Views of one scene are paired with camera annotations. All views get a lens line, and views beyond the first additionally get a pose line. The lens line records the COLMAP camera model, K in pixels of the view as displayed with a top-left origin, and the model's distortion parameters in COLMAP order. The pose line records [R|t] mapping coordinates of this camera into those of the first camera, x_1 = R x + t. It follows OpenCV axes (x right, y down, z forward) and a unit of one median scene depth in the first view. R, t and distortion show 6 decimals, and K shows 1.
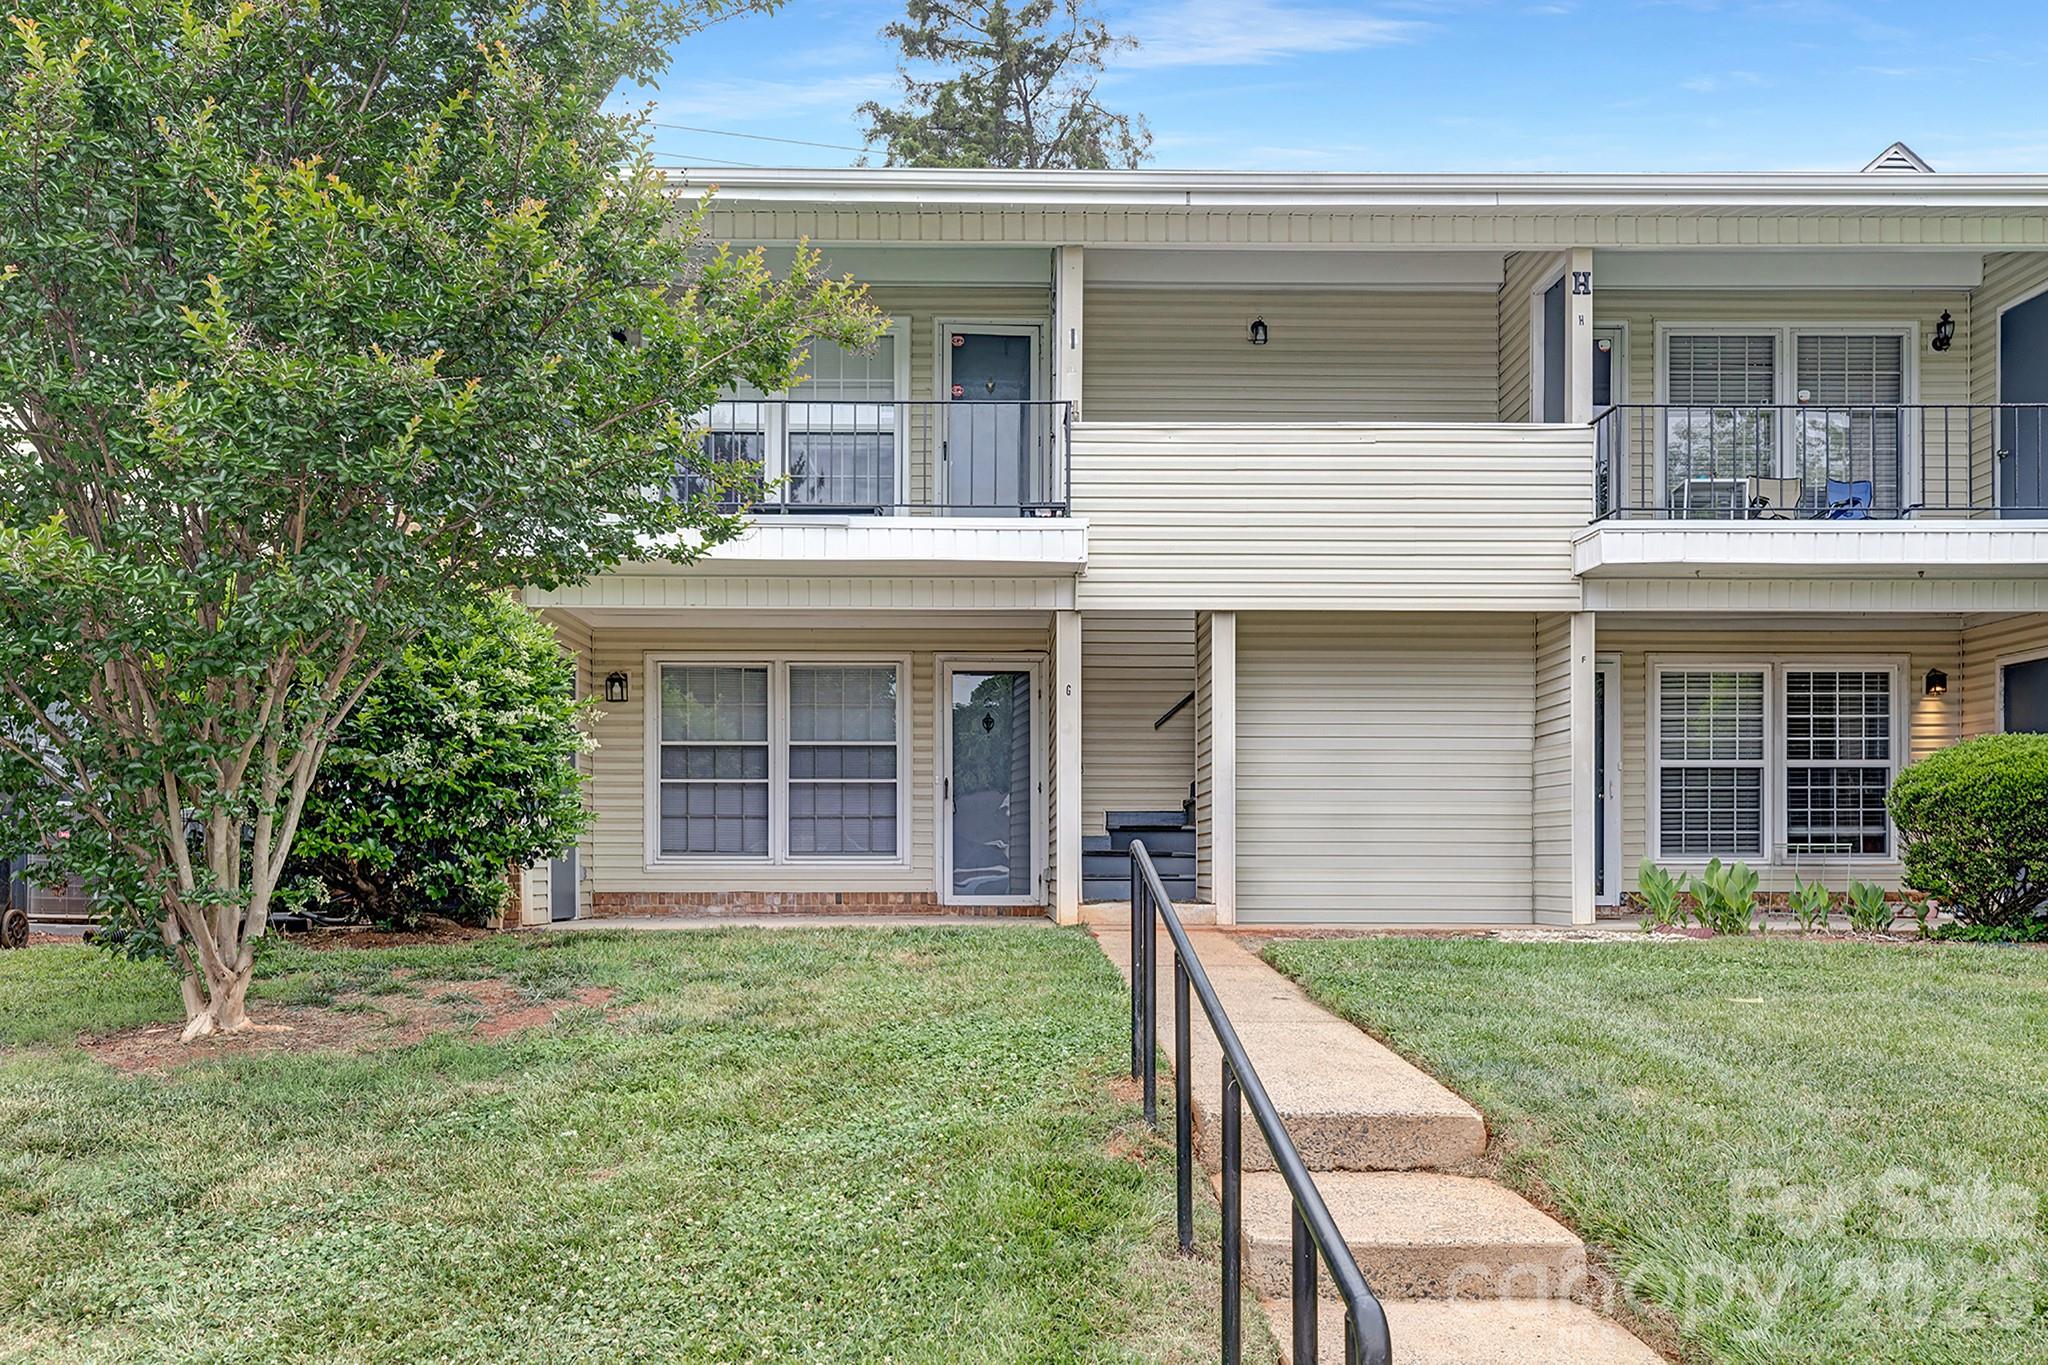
lens RADIAL K [[2662.1, 0, 1012.5], [0, 2662.1, 687.5], [0, 0, 1]] dist [0.193335, 0.000000]
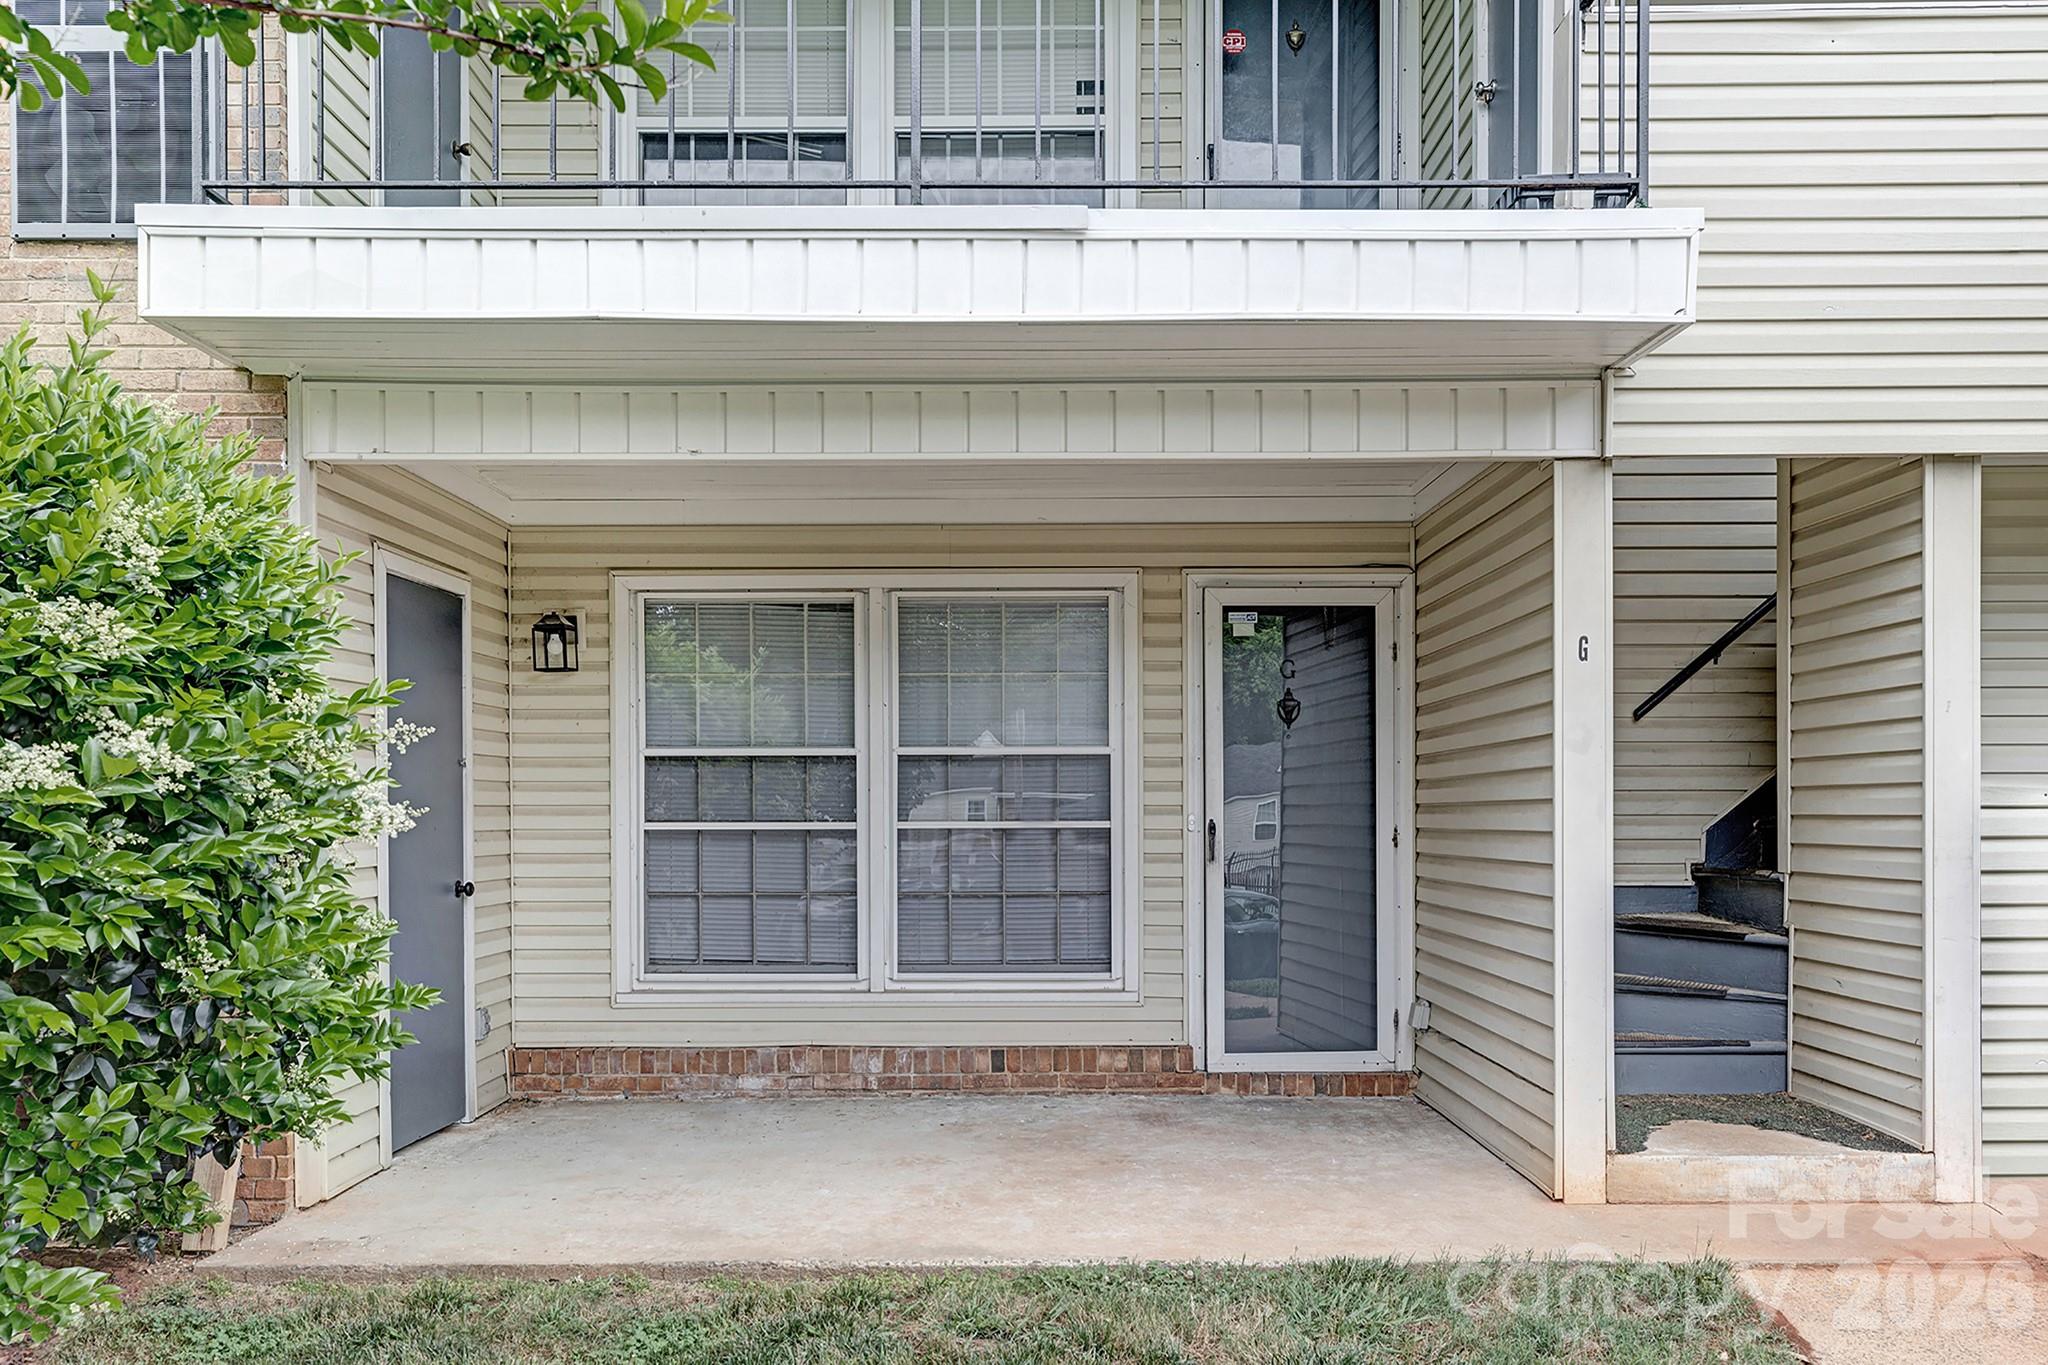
lens RADIAL K [[2662.1, 0, 1034.8], [0, 2662.1, 678.6], [0, 0, 1]] dist [0.193335, 0.000000]
pose [[0.999960, -0.006021, -0.006630, -0.054400], [0.006148, 0.999793, 0.019406, -0.002526], [0.006511, -0.019446, 0.999790, 0.497122]]
